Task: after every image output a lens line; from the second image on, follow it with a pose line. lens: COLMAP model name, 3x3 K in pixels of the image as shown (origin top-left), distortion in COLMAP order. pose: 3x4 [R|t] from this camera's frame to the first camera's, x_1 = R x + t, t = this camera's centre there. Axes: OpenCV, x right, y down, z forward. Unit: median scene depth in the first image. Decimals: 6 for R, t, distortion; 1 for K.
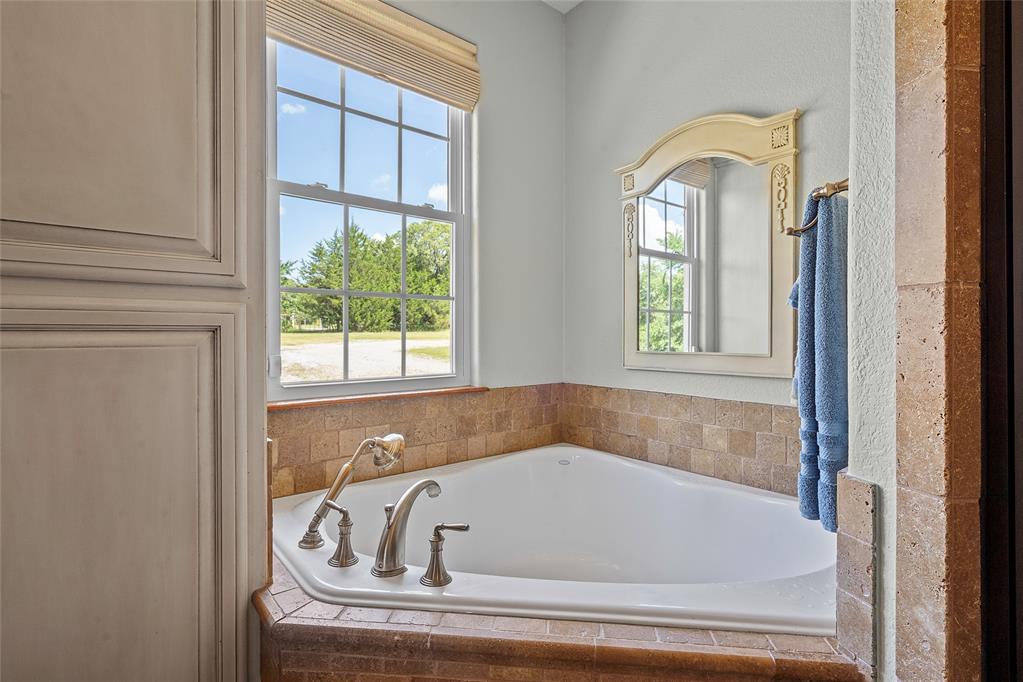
lens RADIAL K [[483.9, 0, 510.9], [0, 483.9, 344.5], [0, 0, 1]] dist [0.000479, 0.000151]
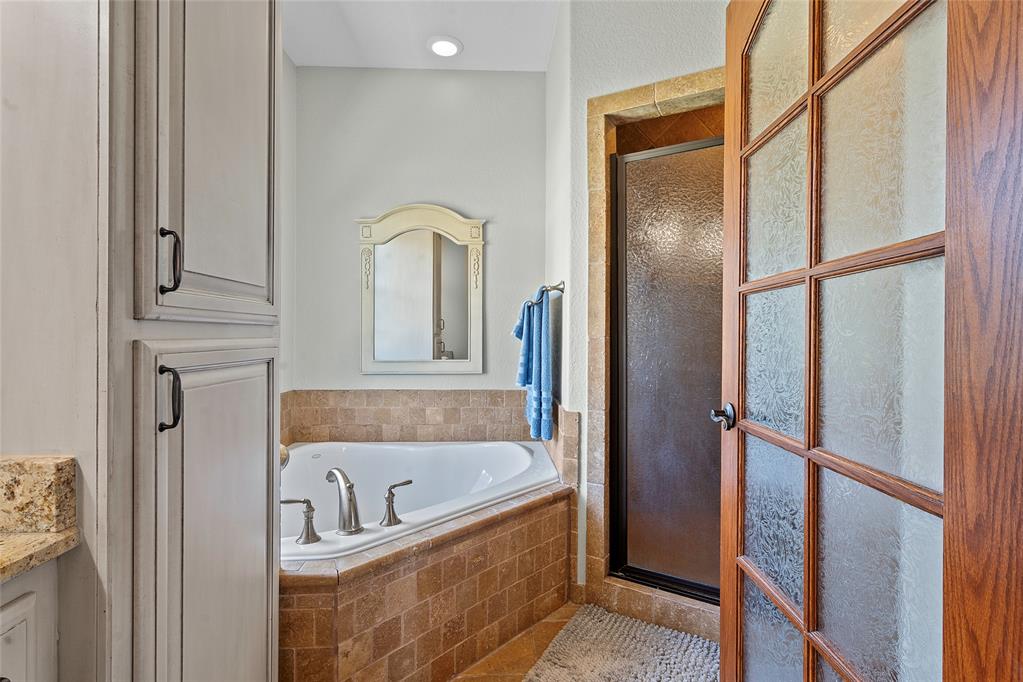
lens RADIAL K [[483.9, 0, 510.9], [0, 483.9, 344.5], [0, 0, 1]] dist [0.000479, 0.000151]
pose [[0.603006, -0.014433, 0.797606, -0.766925], [0.012644, 0.999884, 0.008535, -0.047880], [-0.797637, 0.004938, 0.603118, -0.133376]]
